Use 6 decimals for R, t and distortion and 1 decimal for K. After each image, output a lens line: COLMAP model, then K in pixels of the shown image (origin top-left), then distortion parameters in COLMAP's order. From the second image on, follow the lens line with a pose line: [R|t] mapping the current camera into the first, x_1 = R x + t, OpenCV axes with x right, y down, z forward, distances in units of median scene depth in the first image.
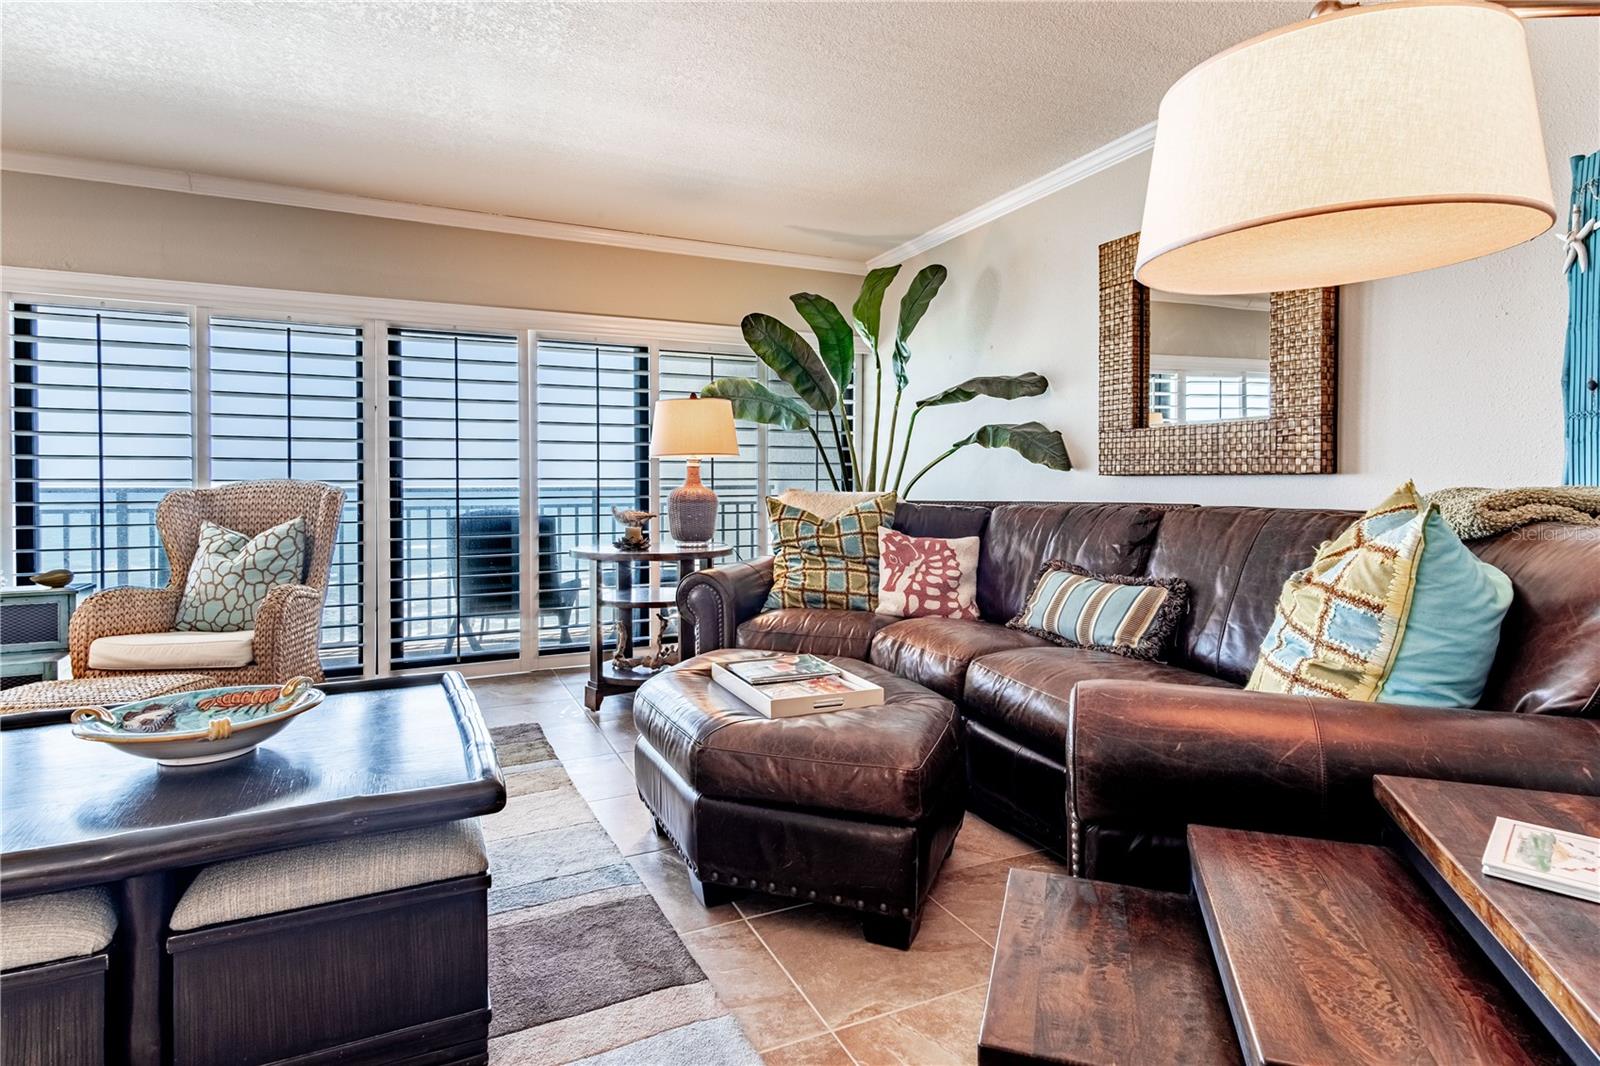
lens RADIAL K [[863.4, 0, 798.5], [0, 863.4, 491.9], [0, 0, 1]] dist [0.049930, 0.000234]
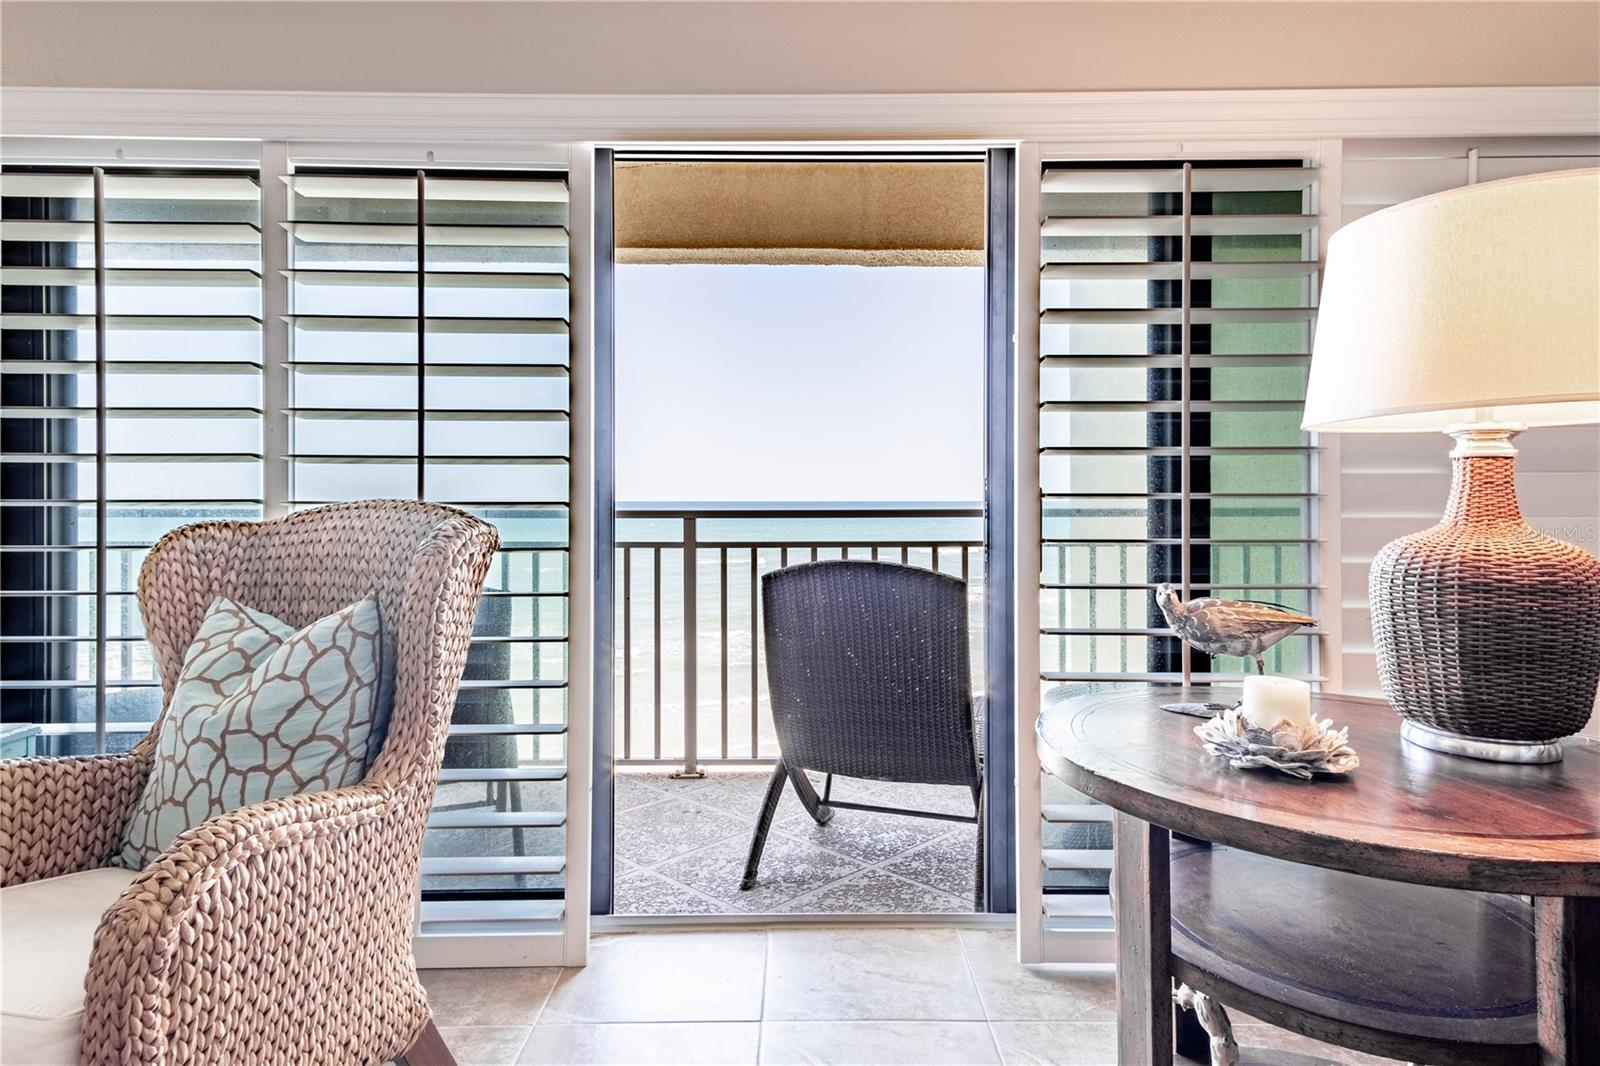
lens RADIAL K [[839.5, 0, 802.7], [0, 839.5, 532.1], [0, 0, 1]] dist [0.045886, -0.013801]
pose [[0.914884, 0.016506, -0.403379, -0.234211], [-0.003326, 0.999438, 0.033353, -0.014191], [0.403702, -0.029173, 0.914425, 0.732604]]
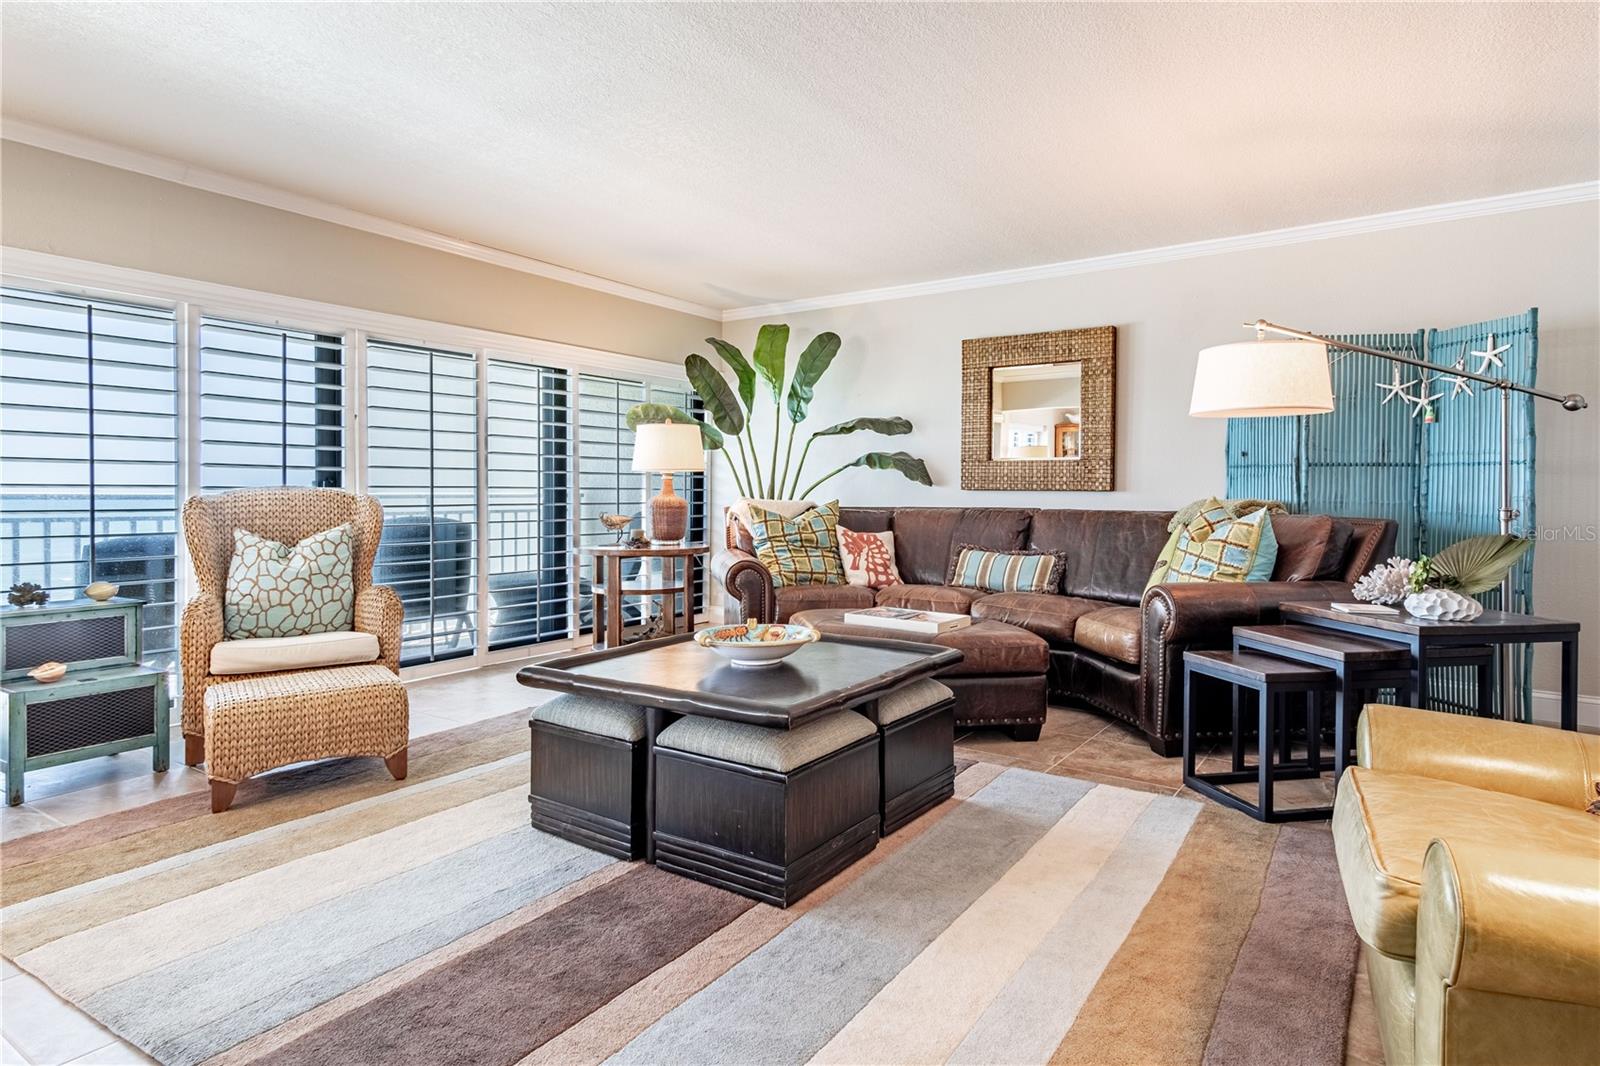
lens RADIAL K [[892.4, 0, 843.4], [0, 892.4, 494.6], [0, 0, 1]] dist [0.054825, -0.000608]
pose [[0.848872, 0.005127, 0.528574, -0.641008], [-0.002408, 0.999980, -0.005834, -0.000724], [-0.528593, 0.003679, 0.848867, -0.222129]]
